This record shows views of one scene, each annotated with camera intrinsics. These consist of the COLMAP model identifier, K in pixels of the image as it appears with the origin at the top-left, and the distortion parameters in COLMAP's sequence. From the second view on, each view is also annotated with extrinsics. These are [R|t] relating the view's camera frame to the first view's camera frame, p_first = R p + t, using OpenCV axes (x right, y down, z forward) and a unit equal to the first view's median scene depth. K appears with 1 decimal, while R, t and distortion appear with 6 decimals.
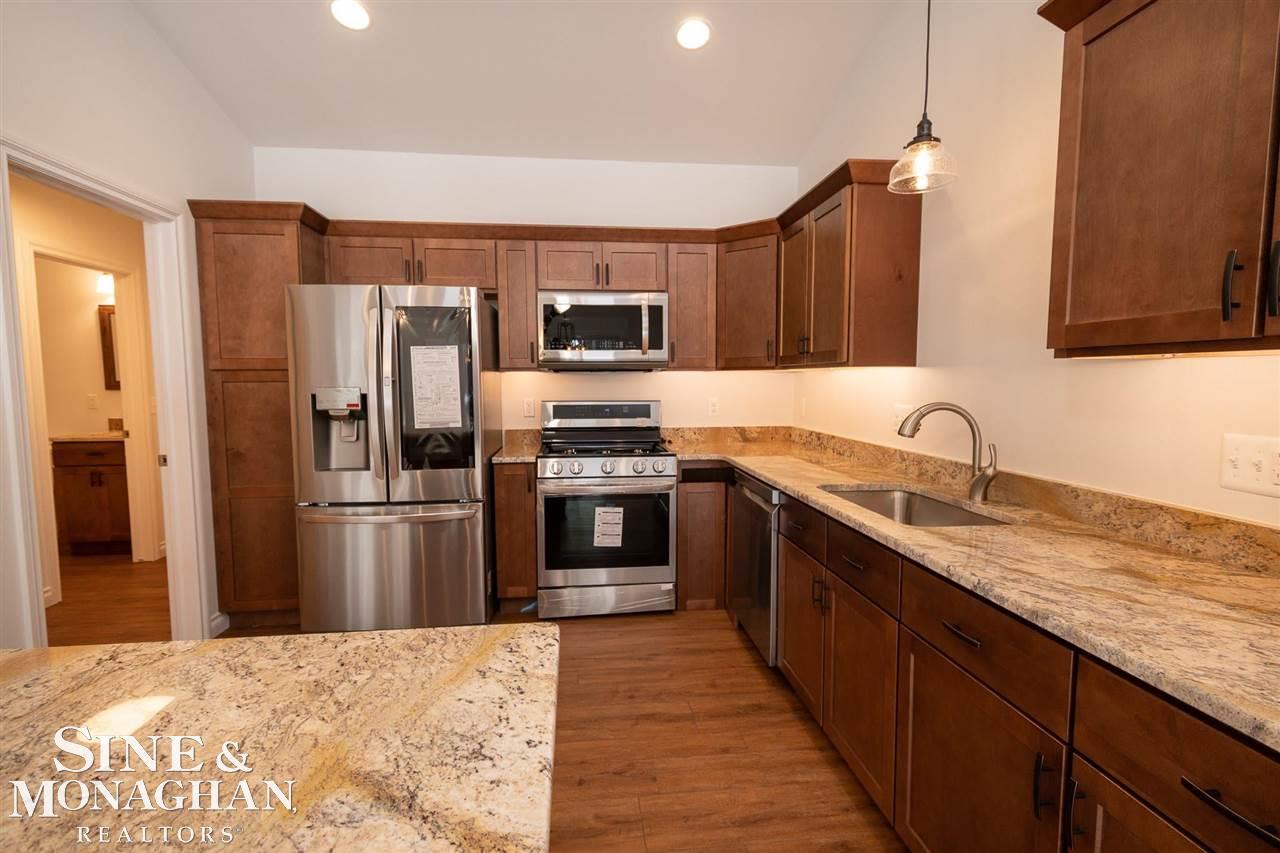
lens RADIAL K [[575.2, 0, 621.1], [0, 575.2, 426.0], [0, 0, 1]] dist [0.013770, -0.006644]
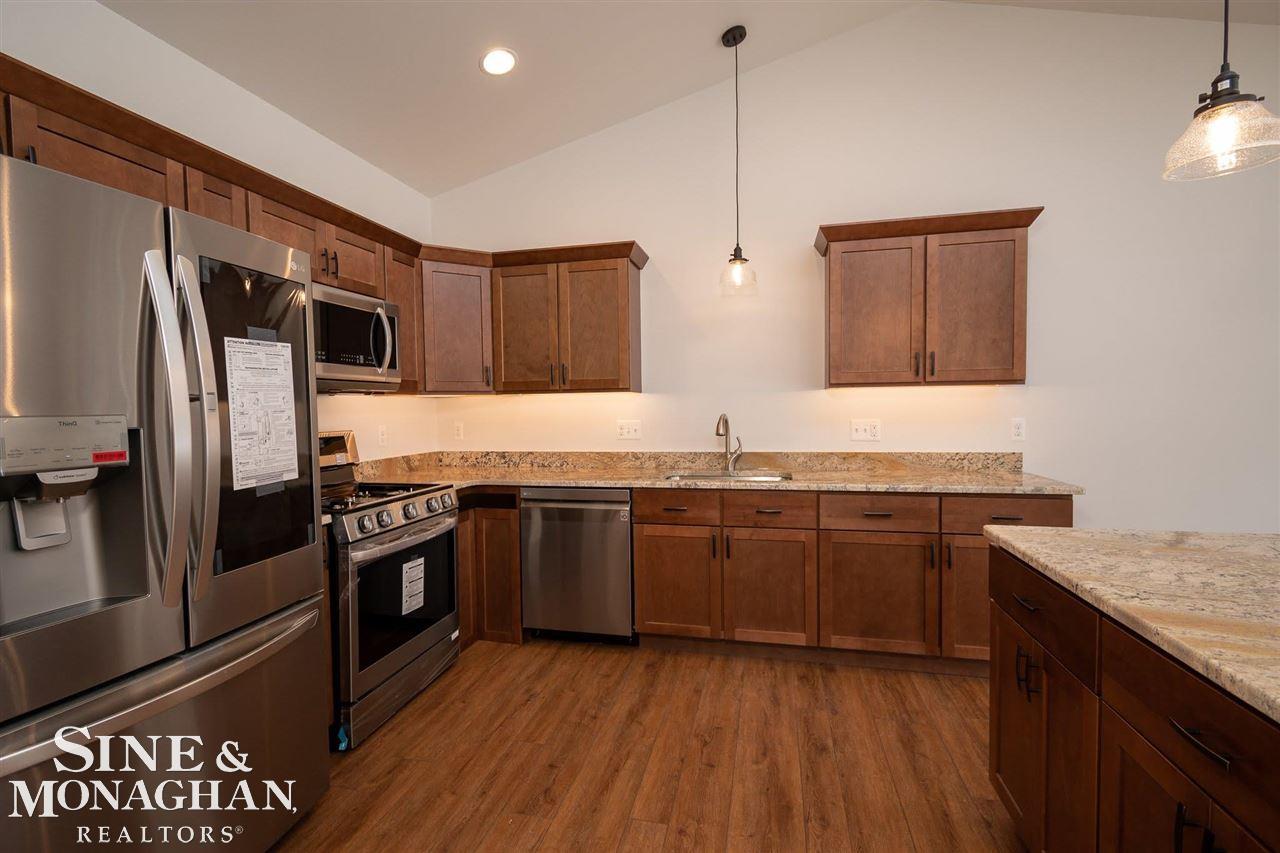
lens RADIAL K [[575.2, 0, 621.1], [0, 575.2, 426.0], [0, 0, 1]] dist [0.013770, -0.006644]
pose [[0.342674, -0.033501, 0.938857, -0.682101], [0.089423, 0.995990, 0.002901, -0.022955], [-0.935189, 0.082961, 0.344295, 0.441225]]
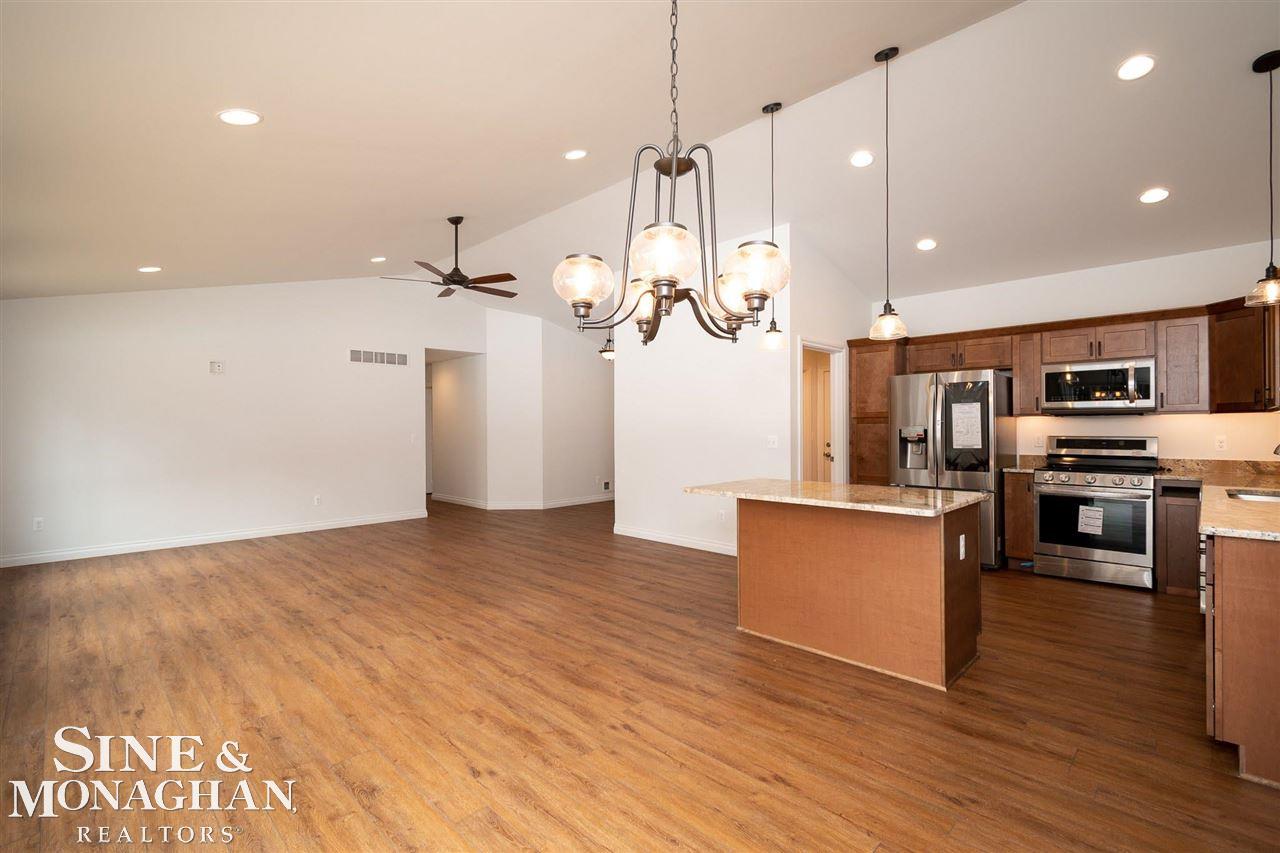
lens RADIAL K [[570.6, 0, 649.2], [0, 570.6, 425.5], [0, 0, 1]] dist [0.013900, -0.006853]
pose [[0.655021, -0.001993, -0.755608, 0.357159], [-0.060865, 0.996608, -0.055391, 0.085402], [0.753155, 0.082272, 0.652678, -0.857883]]
